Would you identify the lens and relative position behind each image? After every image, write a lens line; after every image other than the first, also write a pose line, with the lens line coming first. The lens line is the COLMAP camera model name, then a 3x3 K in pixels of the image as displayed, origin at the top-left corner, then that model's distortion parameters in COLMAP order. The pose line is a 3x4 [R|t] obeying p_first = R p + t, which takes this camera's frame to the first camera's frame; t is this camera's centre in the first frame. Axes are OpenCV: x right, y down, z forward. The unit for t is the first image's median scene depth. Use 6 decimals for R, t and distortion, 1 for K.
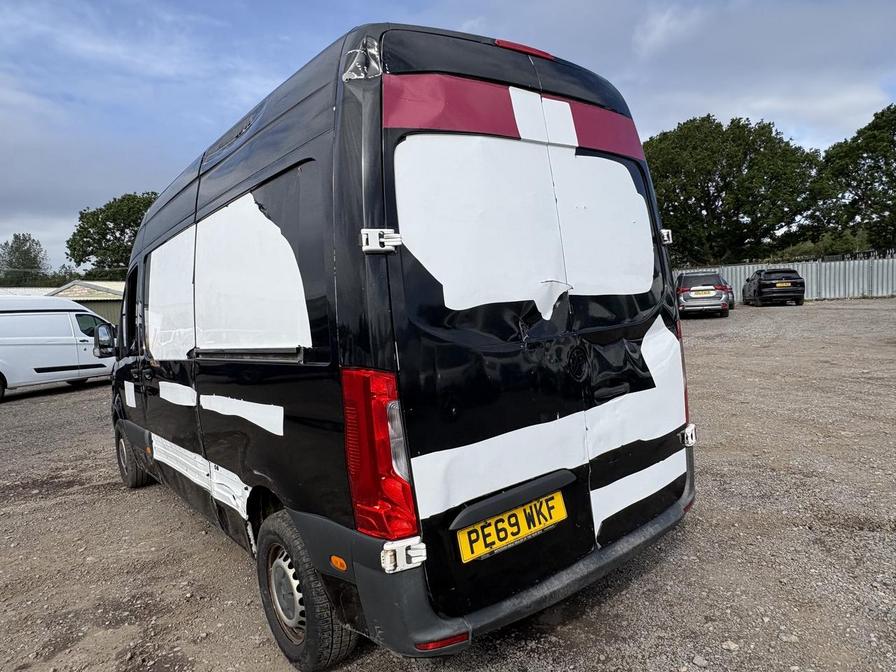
lens RADIAL K [[582.8, 0, 452.6], [0, 582.8, 340.4], [0, 0, 1]] dist [0.000028, -0.004163]
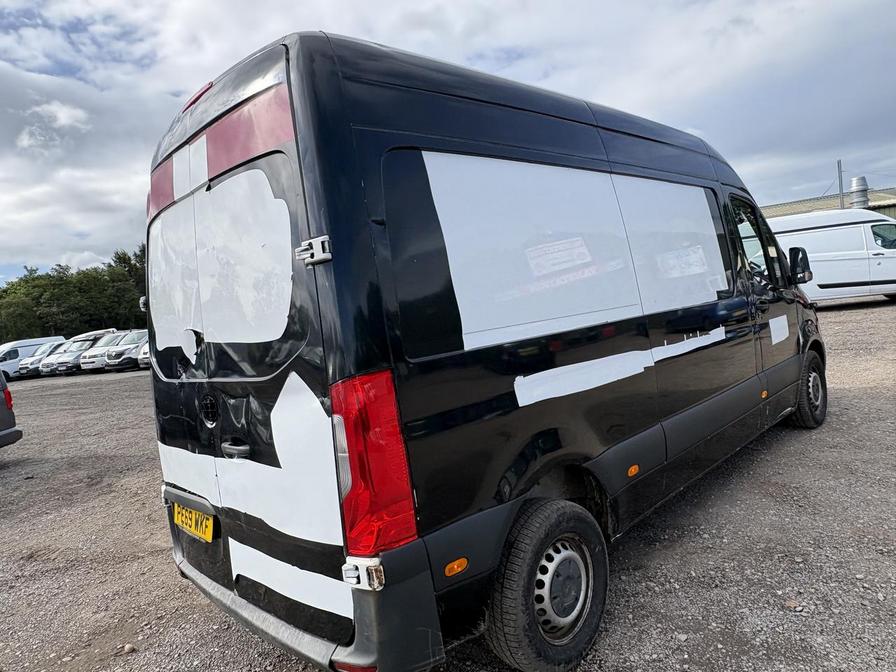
lens RADIAL K [[582.8, 0, 451.6], [0, 582.8, 332.8], [0, 0, 1]] dist [0.000028, -0.004163]
pose [[0.099208, 0.120947, -0.987689, 0.225349], [0.062014, 0.989905, 0.127447, -0.035670], [0.993132, -0.073894, 0.090706, 0.241001]]
